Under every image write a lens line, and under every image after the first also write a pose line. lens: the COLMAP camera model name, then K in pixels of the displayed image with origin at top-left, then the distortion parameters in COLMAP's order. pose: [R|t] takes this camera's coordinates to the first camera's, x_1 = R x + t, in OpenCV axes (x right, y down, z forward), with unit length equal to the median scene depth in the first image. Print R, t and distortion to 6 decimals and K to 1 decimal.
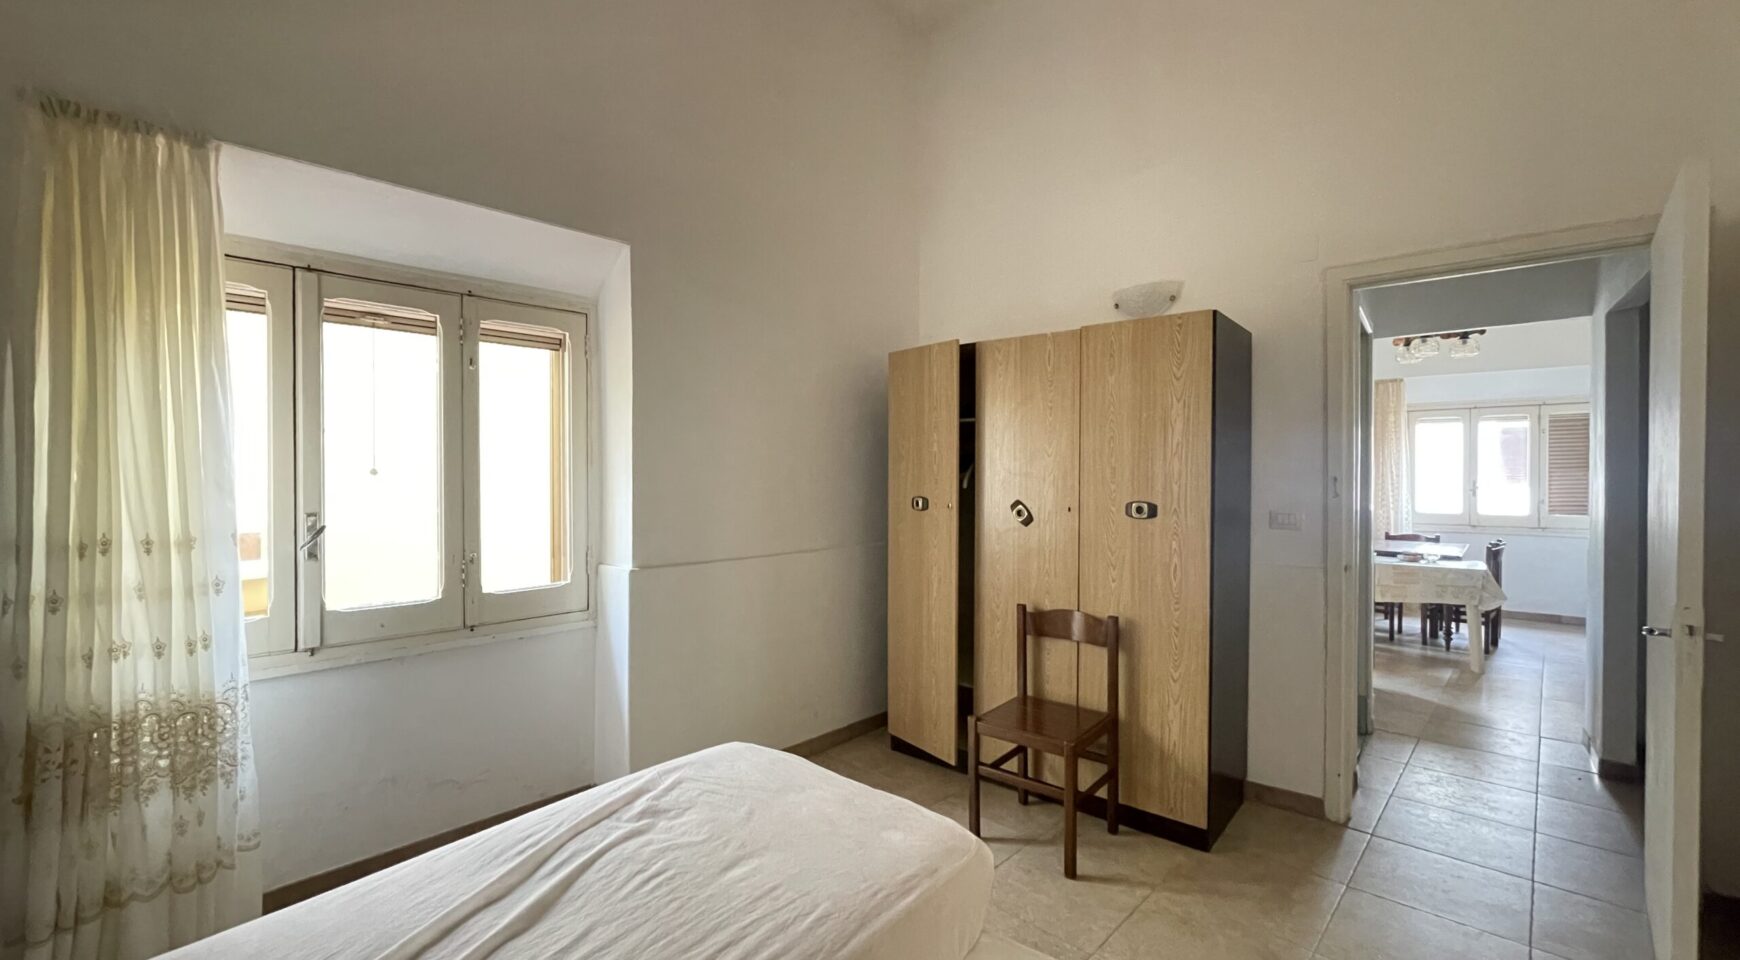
lens RADIAL K [[706.1, 0, 870.9], [0, 706.1, 481.7], [0, 0, 1]] dist [-0.002790, -0.000424]
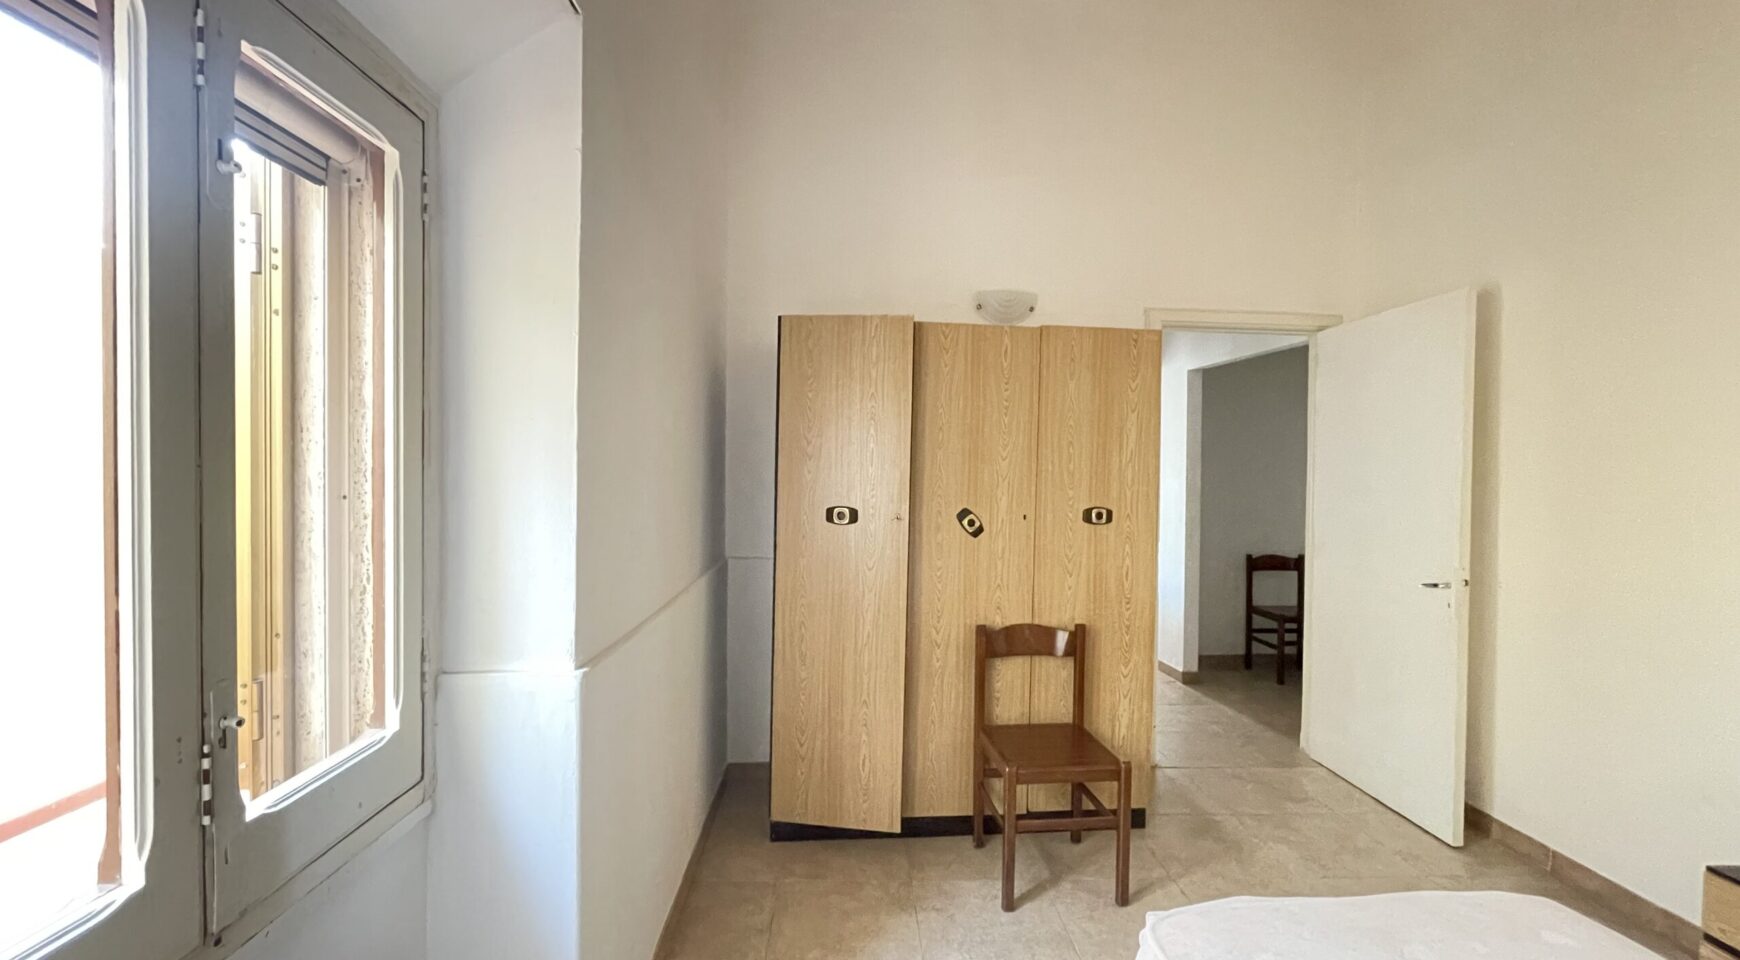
lens RADIAL K [[706.1, 0, 870.9], [0, 706.1, 481.7], [0, 0, 1]] dist [-0.002790, -0.000424]
pose [[0.691078, -0.000785, 0.722779, -0.601708], [-0.006164, 0.999957, 0.006980, -0.014841], [-0.722754, -0.009278, 0.691044, 0.553284]]
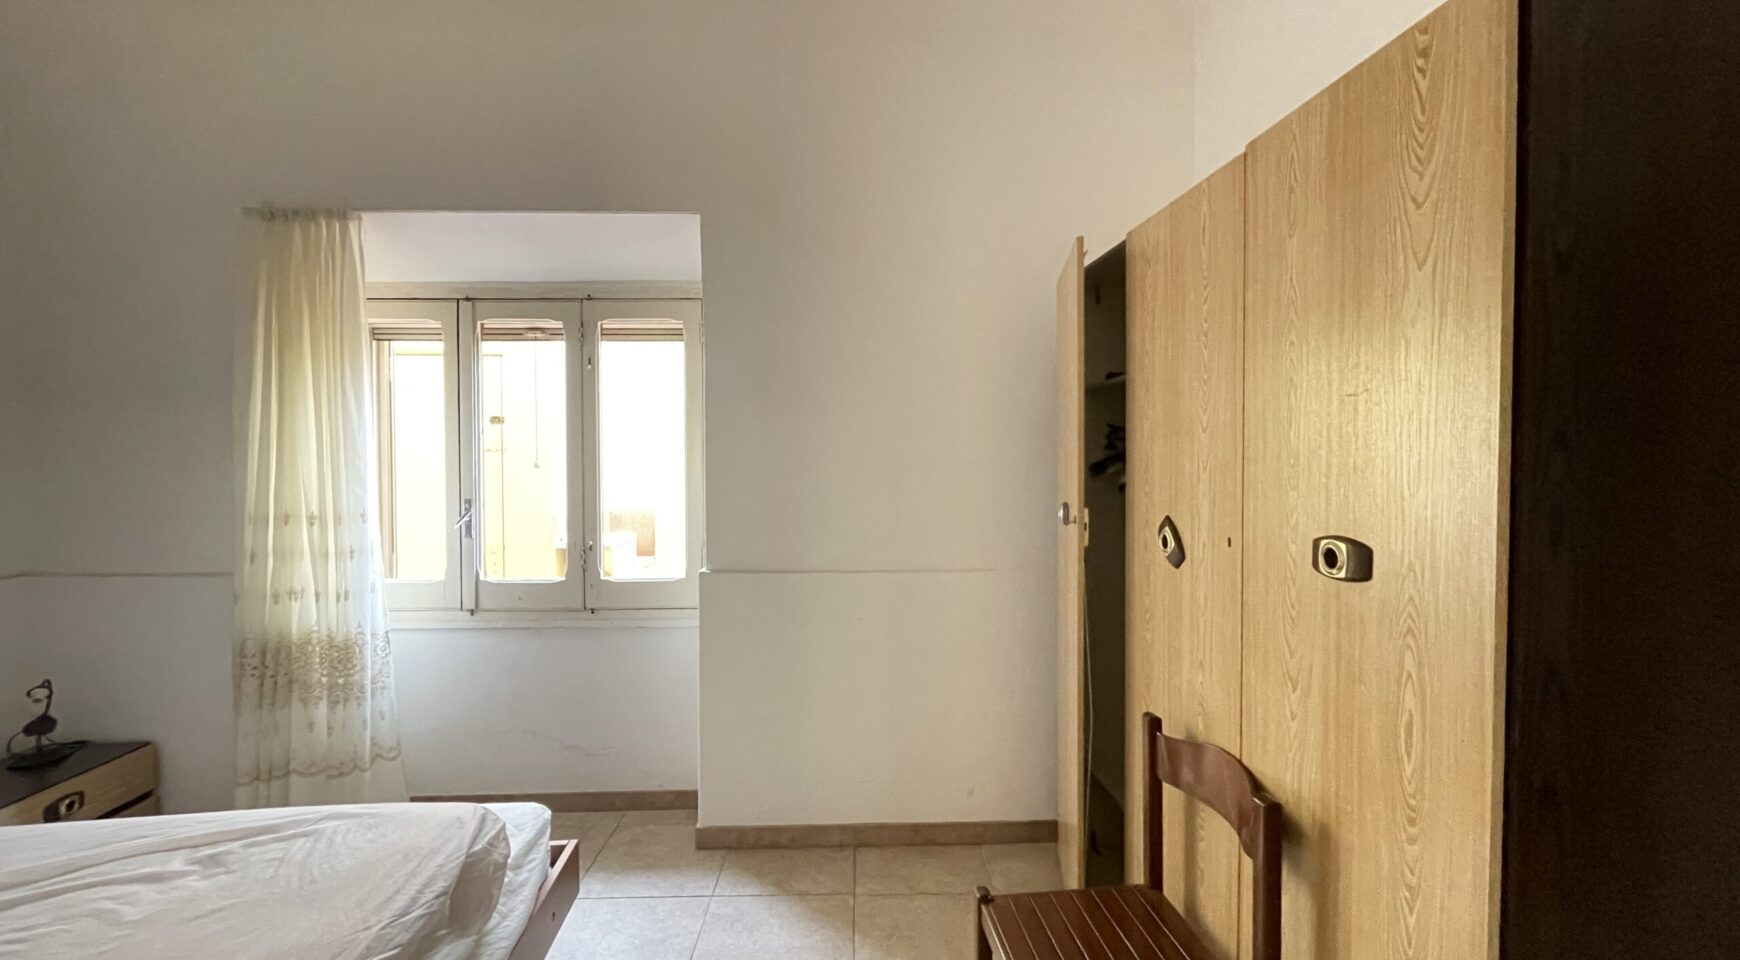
lens RADIAL K [[706.1, 0, 870.9], [0, 706.1, 481.7], [0, 0, 1]] dist [-0.002790, -0.000424]
pose [[0.708428, 0.015616, -0.705610, 0.493685], [-0.005438, 0.999846, 0.016668, -0.008764], [0.705762, -0.007970, 0.708404, 0.548757]]
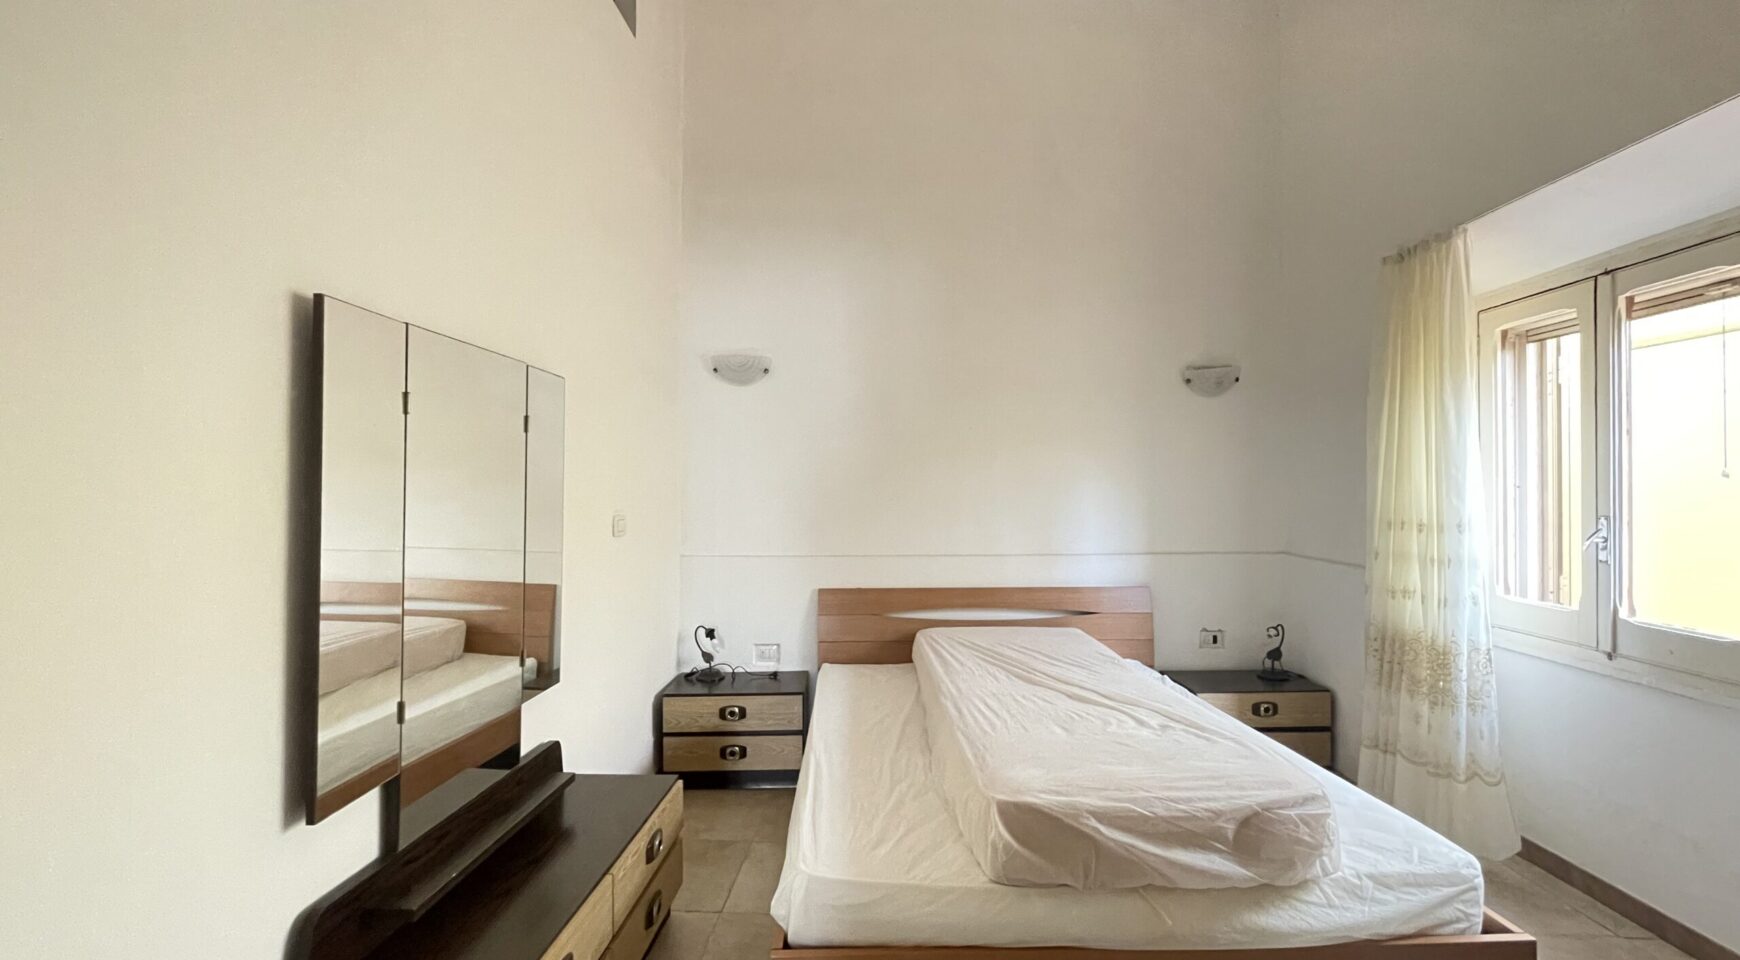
lens RADIAL K [[706.1, 0, 870.9], [0, 706.1, 481.7], [0, 0, 1]] dist [-0.002790, -0.000424]
pose [[-0.754134, -0.005683, -0.656696, 0.567622], [-0.006554, 0.999978, -0.001127, 0.003169], [0.656688, 0.003454, -0.754155, 0.937081]]
